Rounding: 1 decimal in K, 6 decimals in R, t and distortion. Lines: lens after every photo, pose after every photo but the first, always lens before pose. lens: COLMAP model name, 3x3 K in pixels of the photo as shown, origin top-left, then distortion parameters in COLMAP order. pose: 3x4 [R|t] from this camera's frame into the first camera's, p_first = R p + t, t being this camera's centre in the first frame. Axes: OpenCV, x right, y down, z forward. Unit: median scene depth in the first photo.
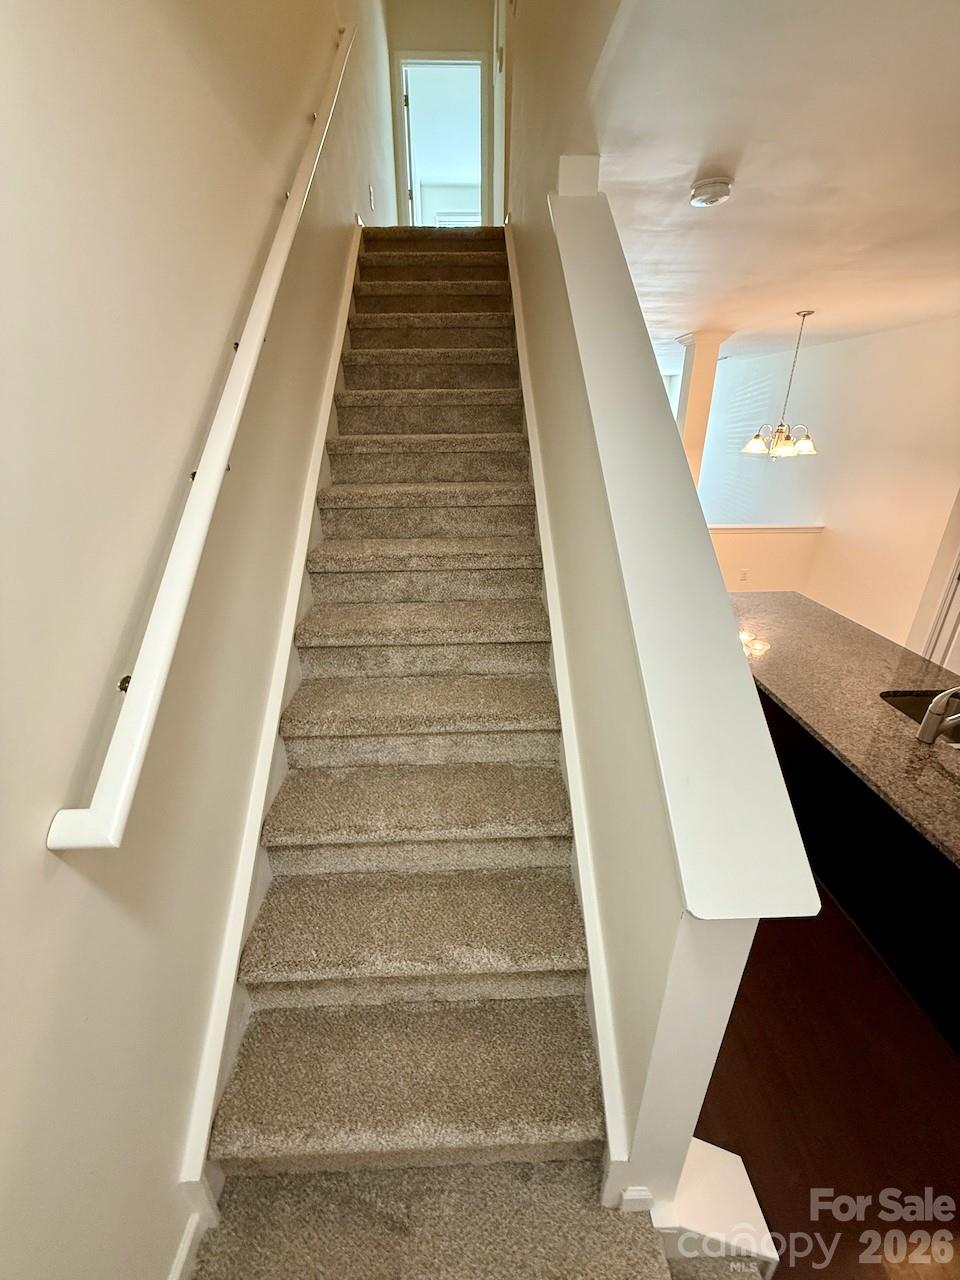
lens RADIAL K [[513.2, 0, 478.1], [0, 513.2, 638.8], [0, 0, 1]] dist [-0.000146, 0.000149]
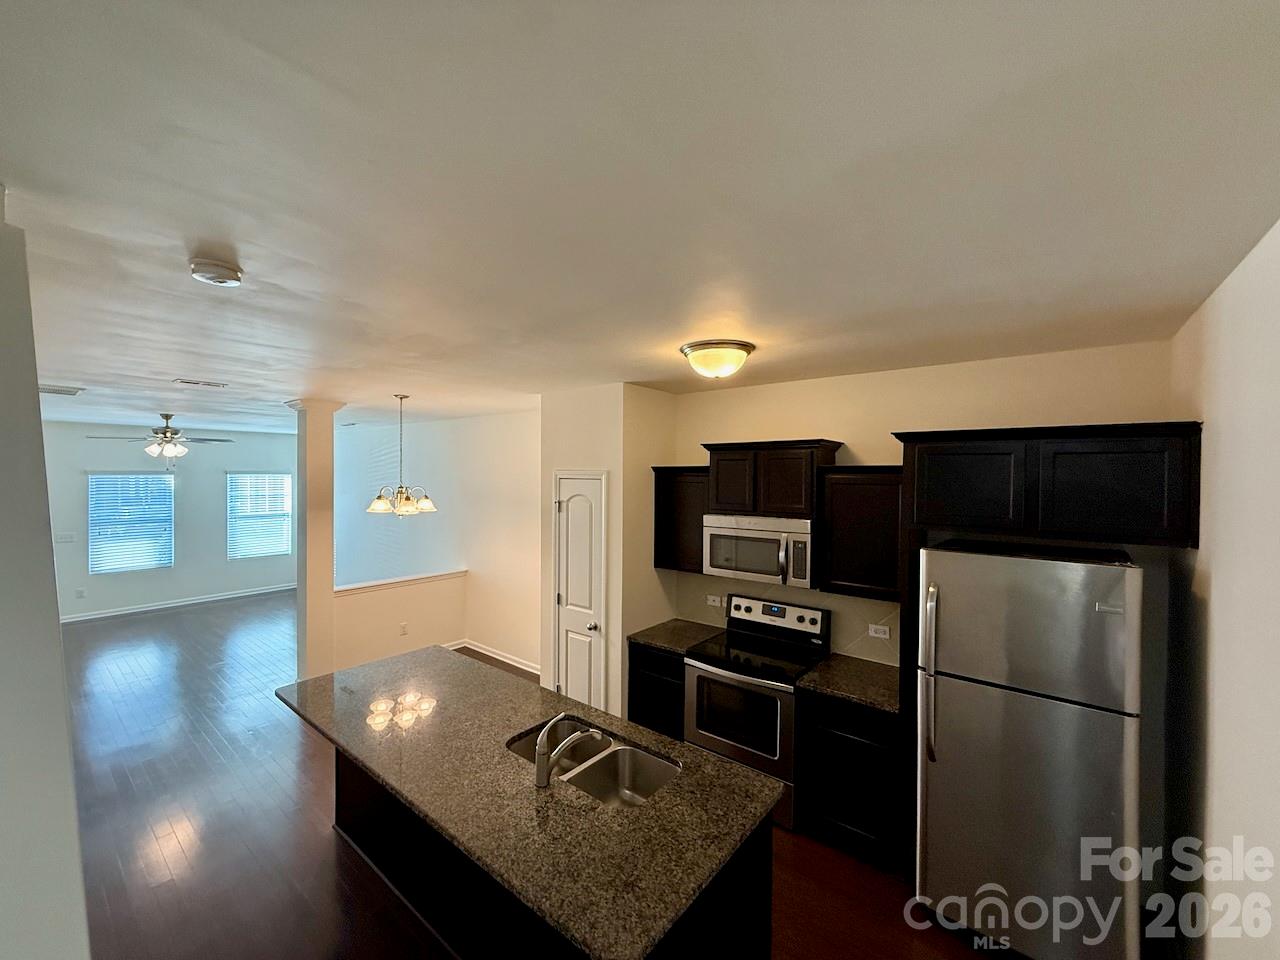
lens RADIAL K [[513.2, 0, 639.2], [0, 513.2, 480.1], [0, 0, 1]] dist [-0.000146, 0.000149]
pose [[0.647197, 0.001618, 0.762321, 0.210031], [0.289485, 0.924569, -0.247730, -0.049649], [-0.705219, 0.381010, 0.597911, 0.025381]]
